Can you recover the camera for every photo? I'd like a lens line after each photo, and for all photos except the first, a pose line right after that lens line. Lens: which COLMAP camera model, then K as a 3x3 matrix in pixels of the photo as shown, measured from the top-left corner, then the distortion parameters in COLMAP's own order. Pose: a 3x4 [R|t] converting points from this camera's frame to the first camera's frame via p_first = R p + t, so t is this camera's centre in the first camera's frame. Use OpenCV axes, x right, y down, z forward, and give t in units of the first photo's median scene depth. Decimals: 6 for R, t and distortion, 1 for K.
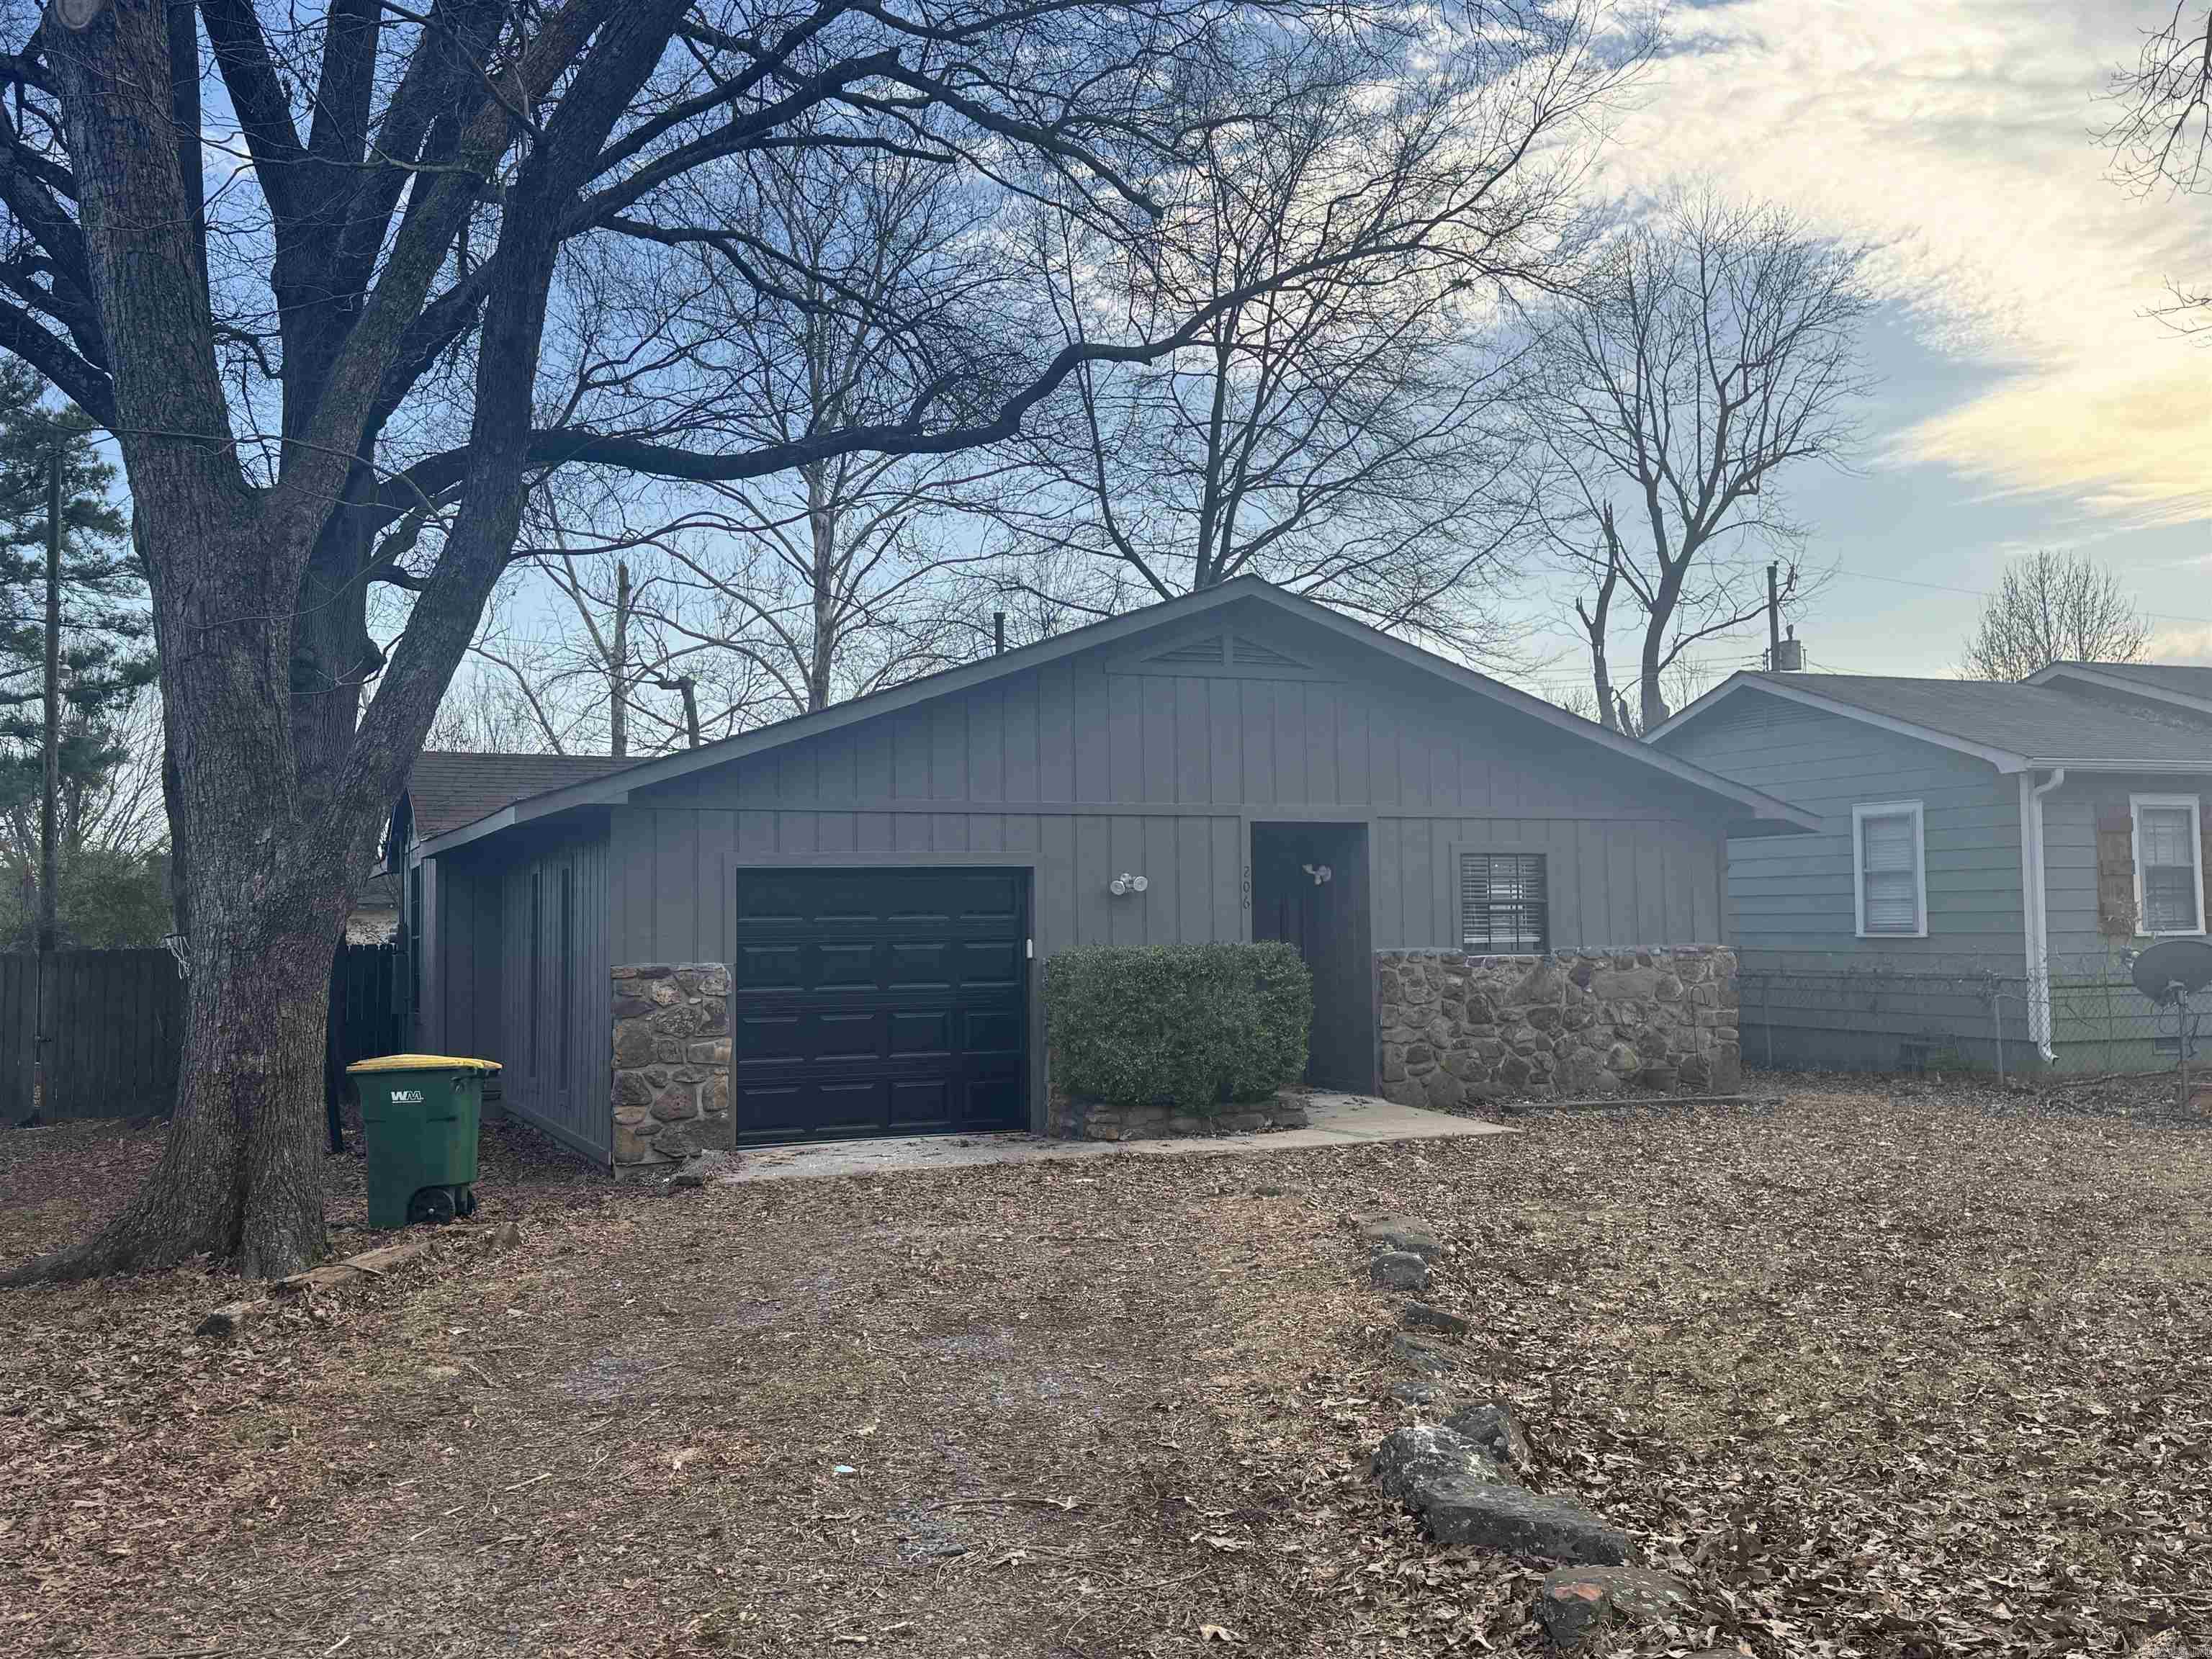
lens RADIAL K [[2084.2, 0, 1100.5], [0, 2084.2, 831.2], [0, 0, 1]] dist [0.209999, -0.457783]
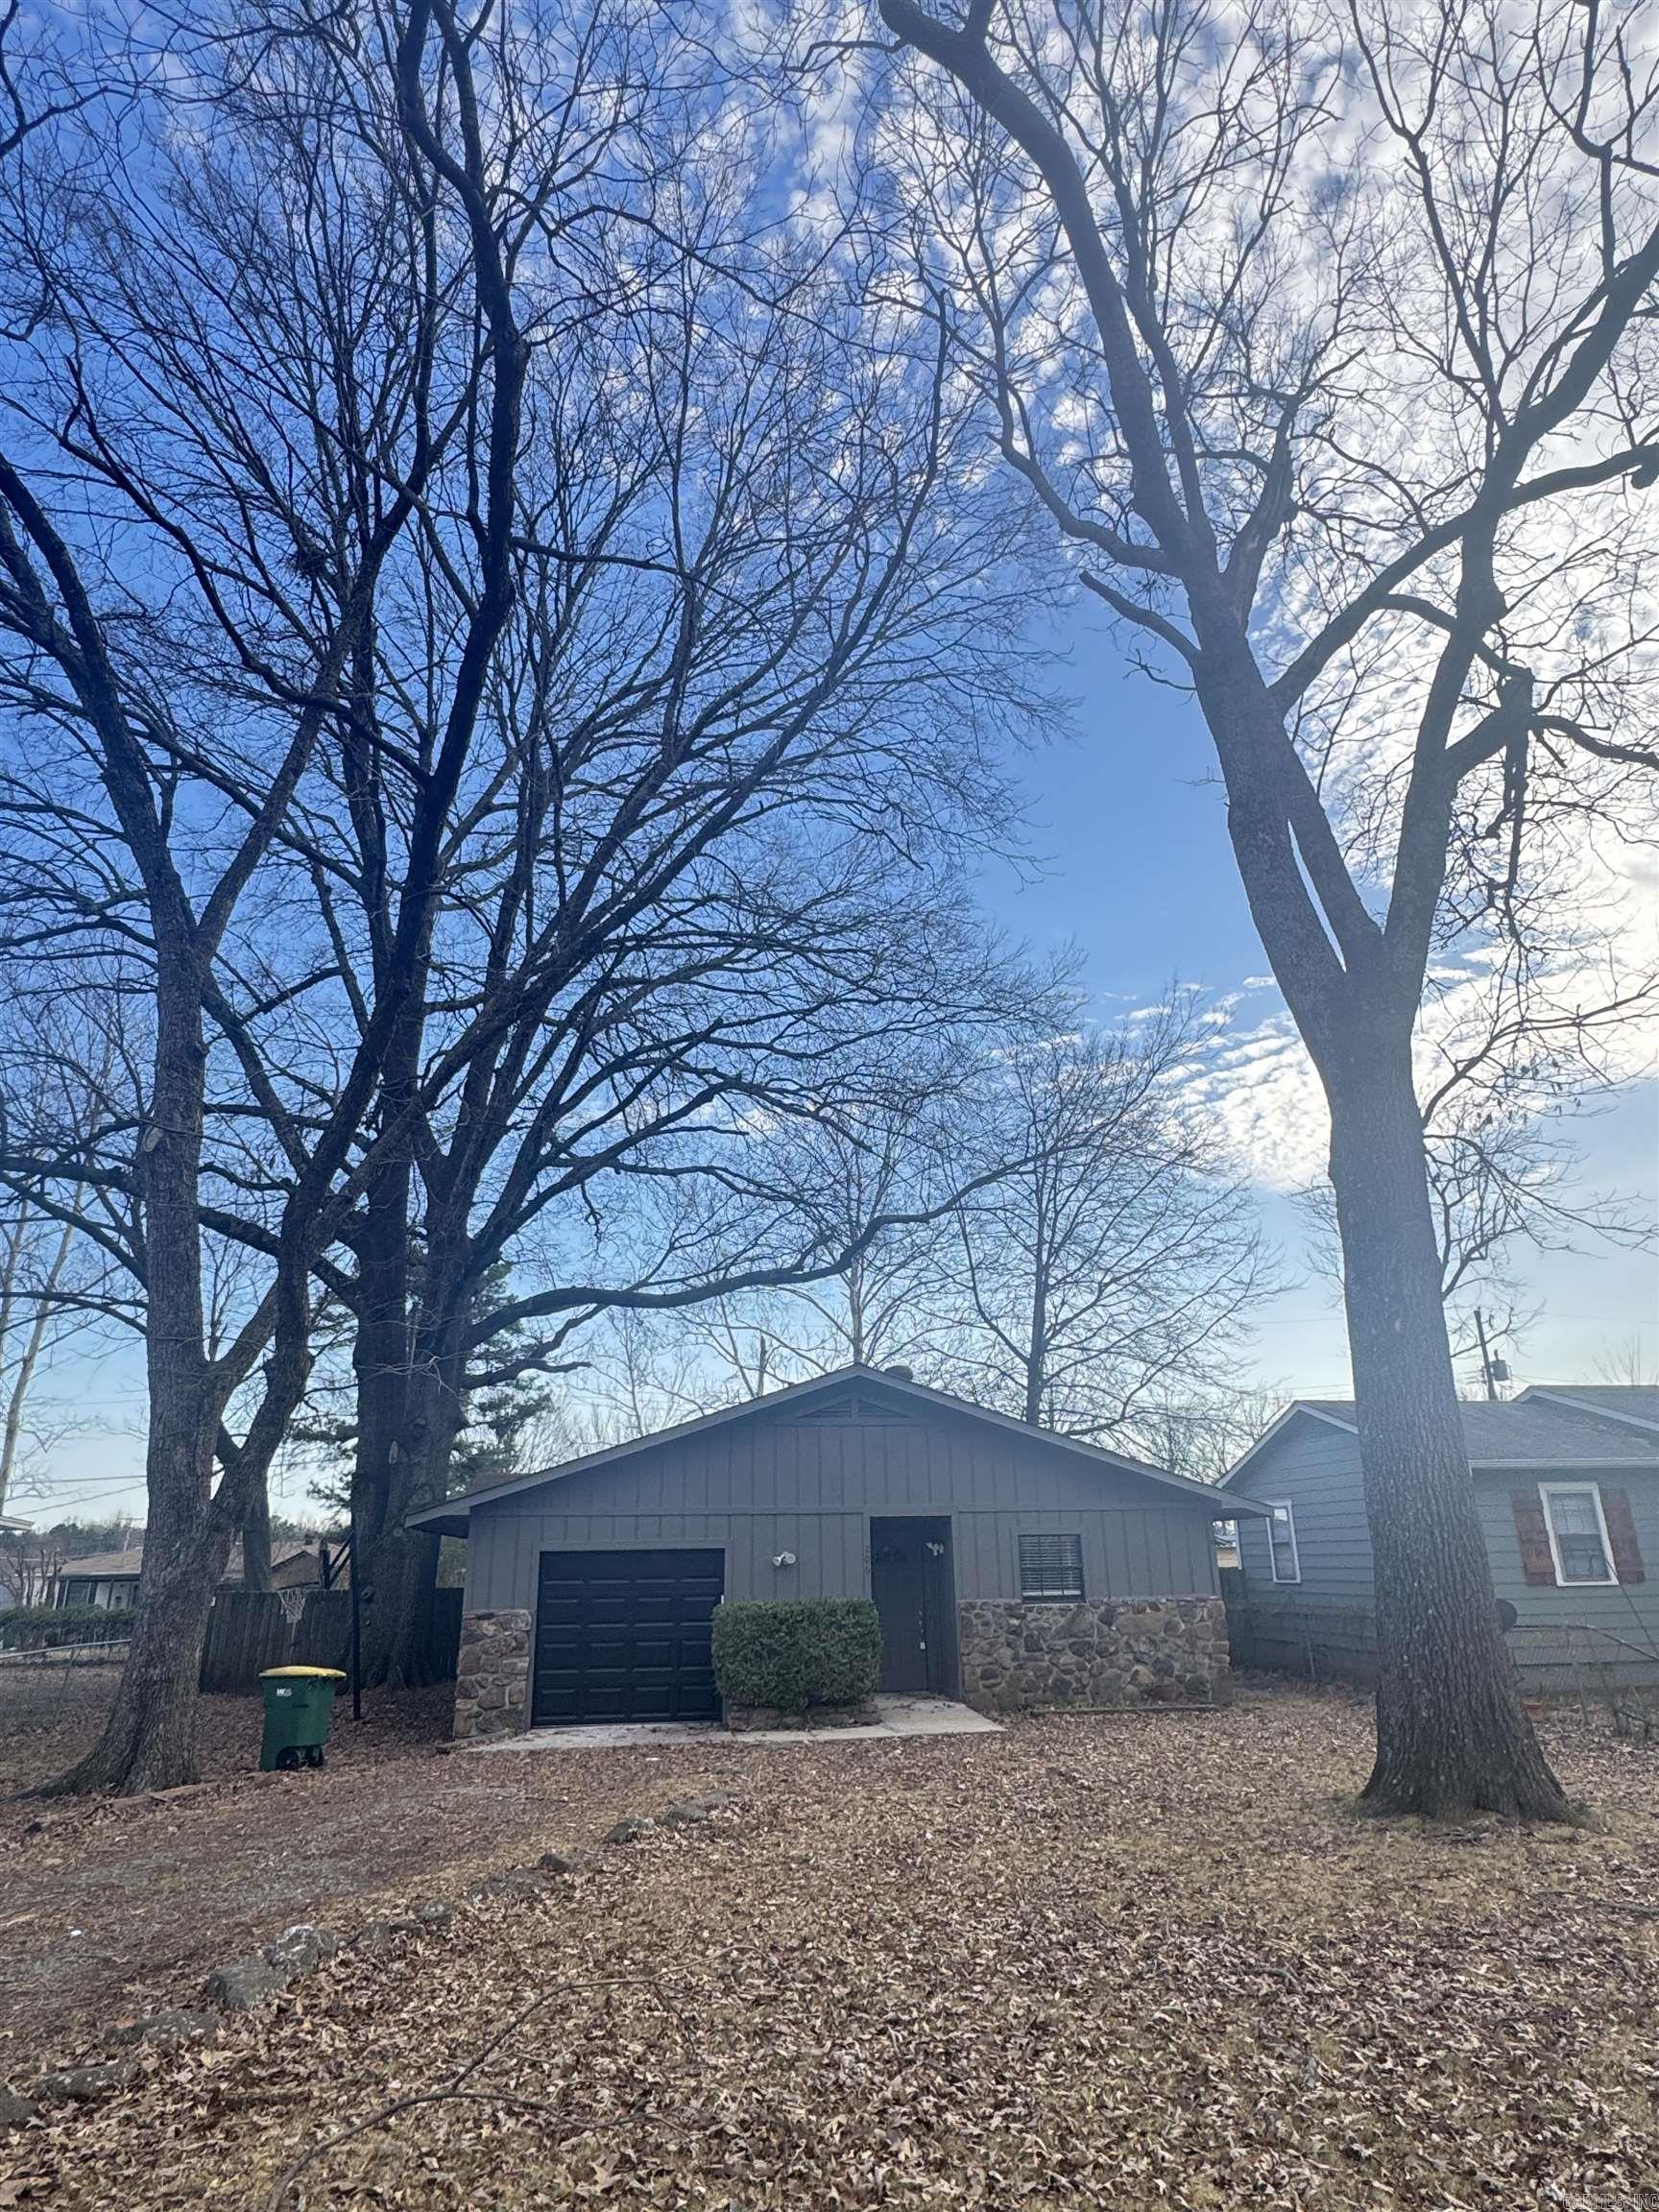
lens RADIAL K [[1305.9, 0, 834.0], [0, 1305.9, 1097.4], [0, 0, 1]] dist [-0.006857, 0.000824]
pose [[0.966831, -0.086765, -0.240227, 0.265030], [0.013817, 0.956924, -0.290011, -0.019064], [0.255042, 0.277072, 0.926383, -0.028653]]
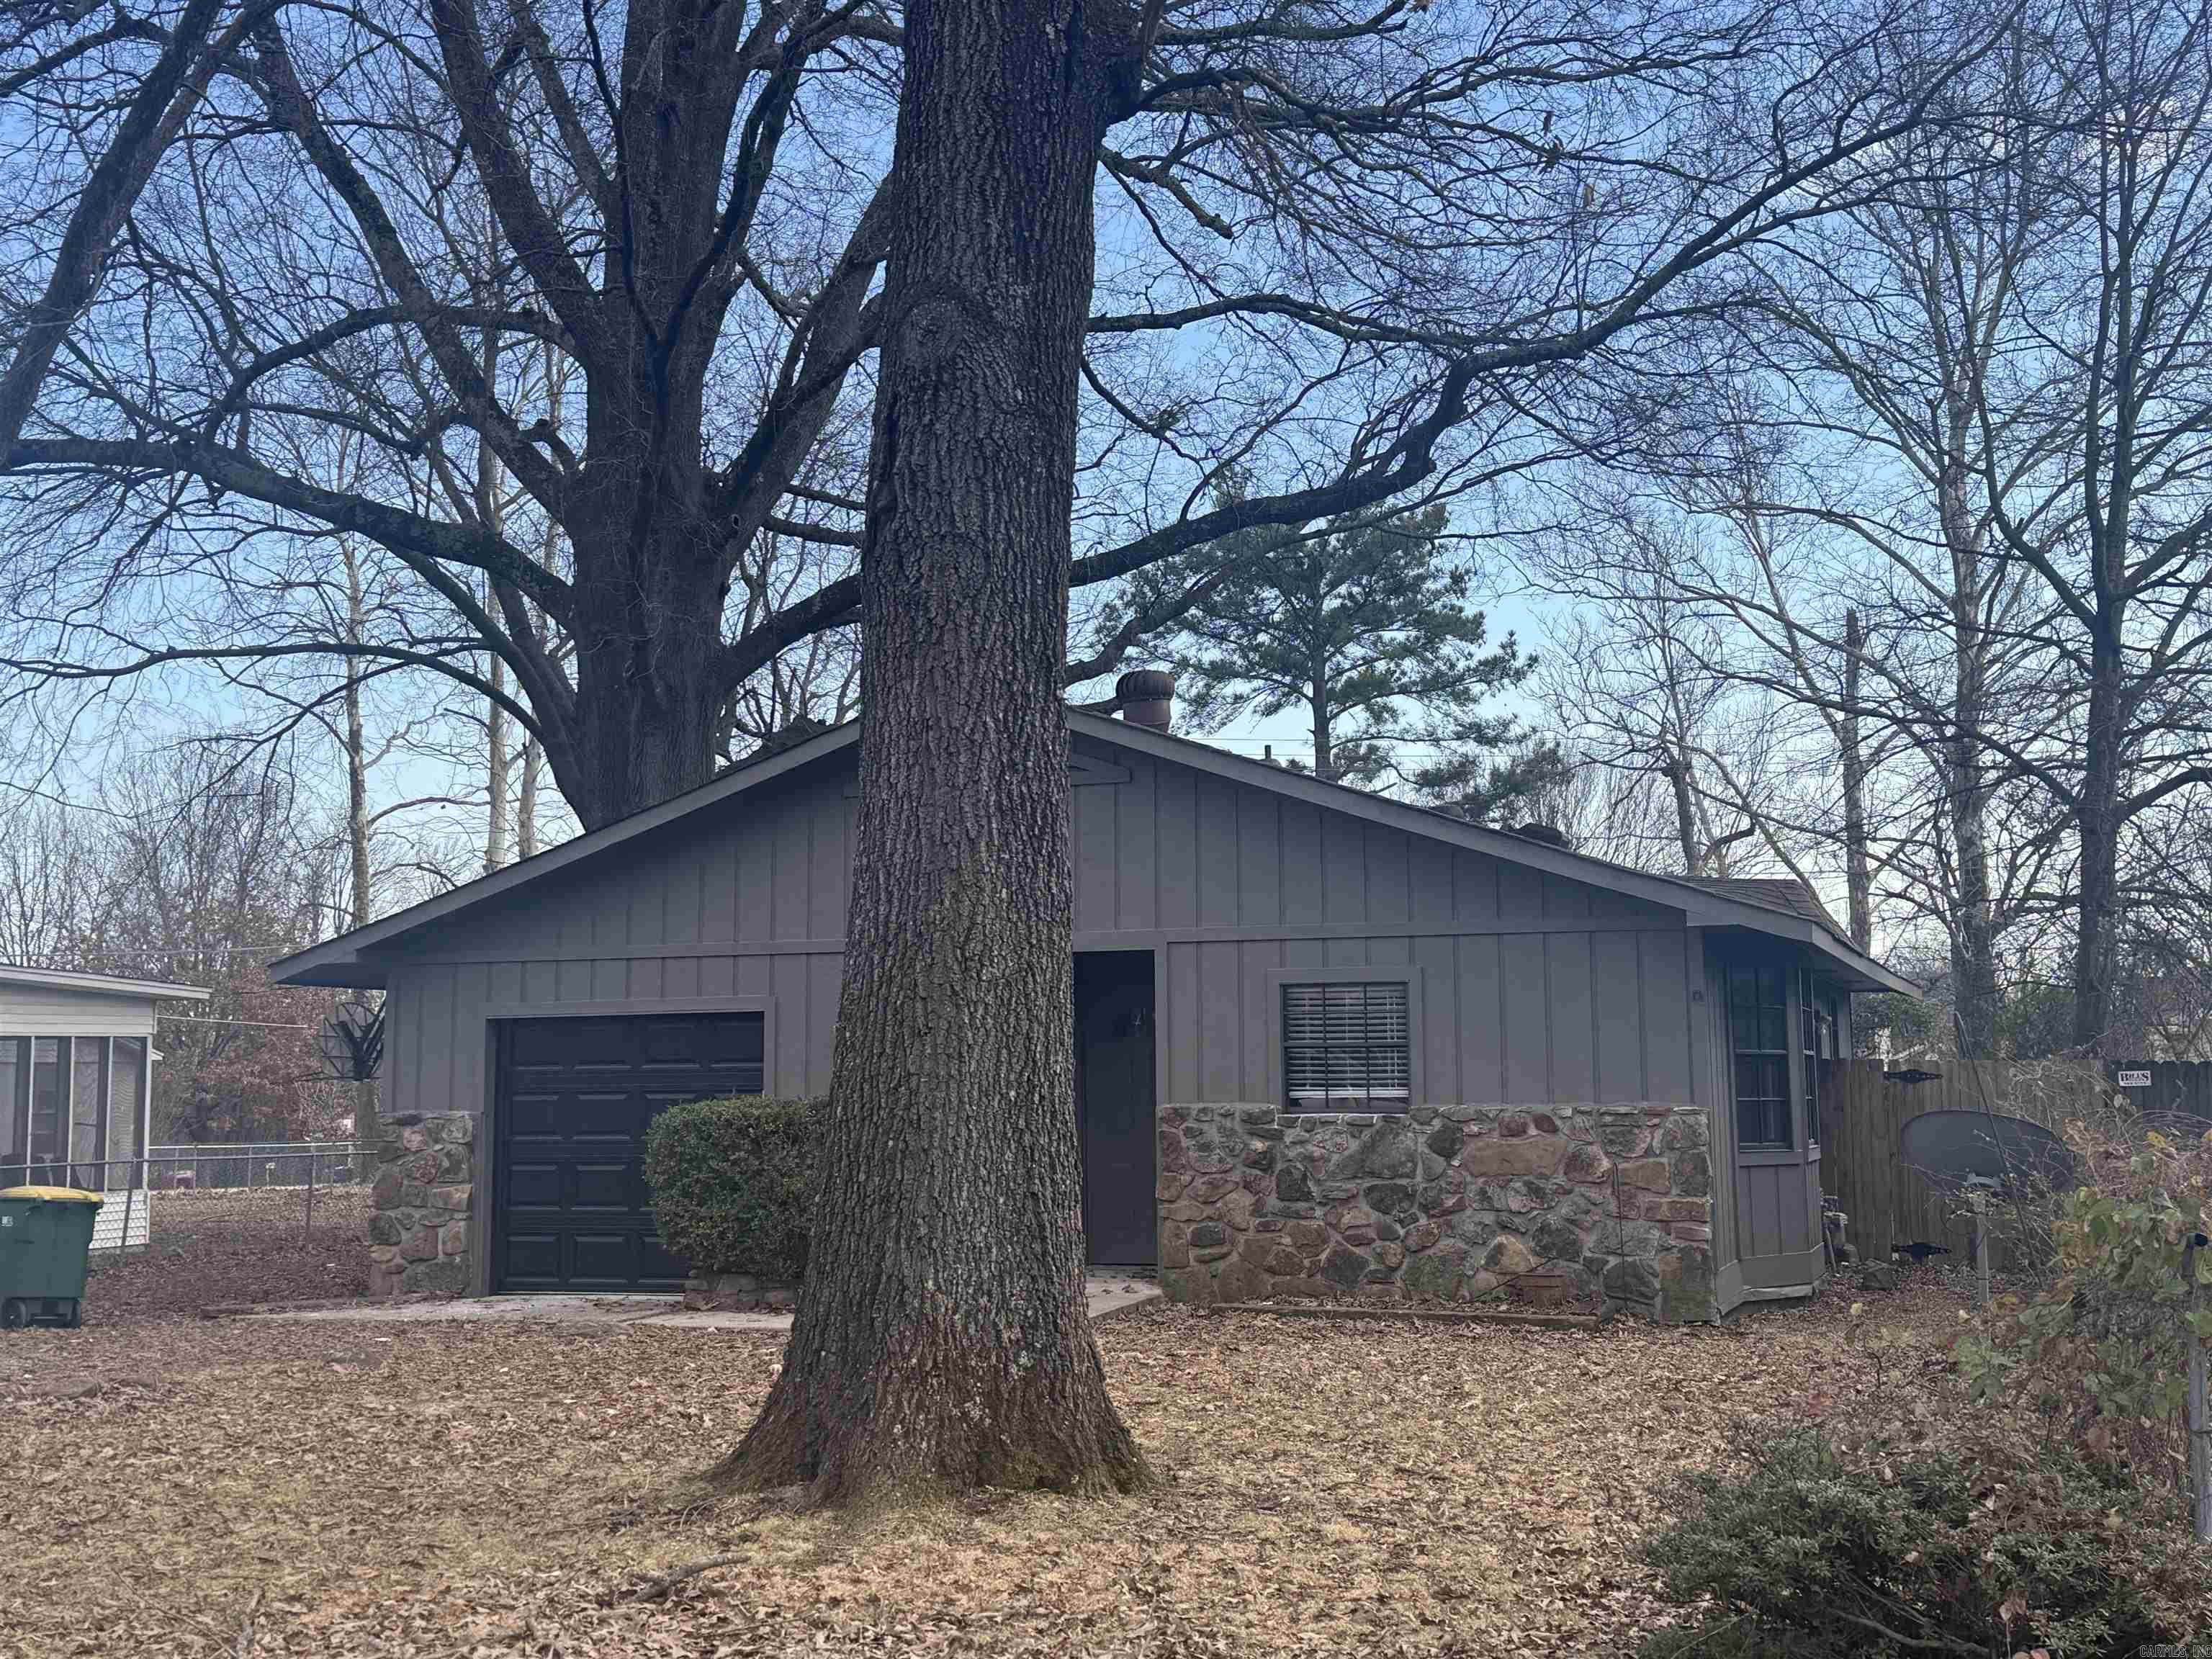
lens RADIAL K [[2578.6, 0, 1107.2], [0, 2578.6, 817.4], [0, 0, 1]] dist [0.201525, -0.400912]
pose [[0.716628, -0.062489, -0.694651, 0.711235], [0.031566, 0.997864, -0.057201, 0.001175], [0.696741, 0.019064, 0.717069, 0.218857]]
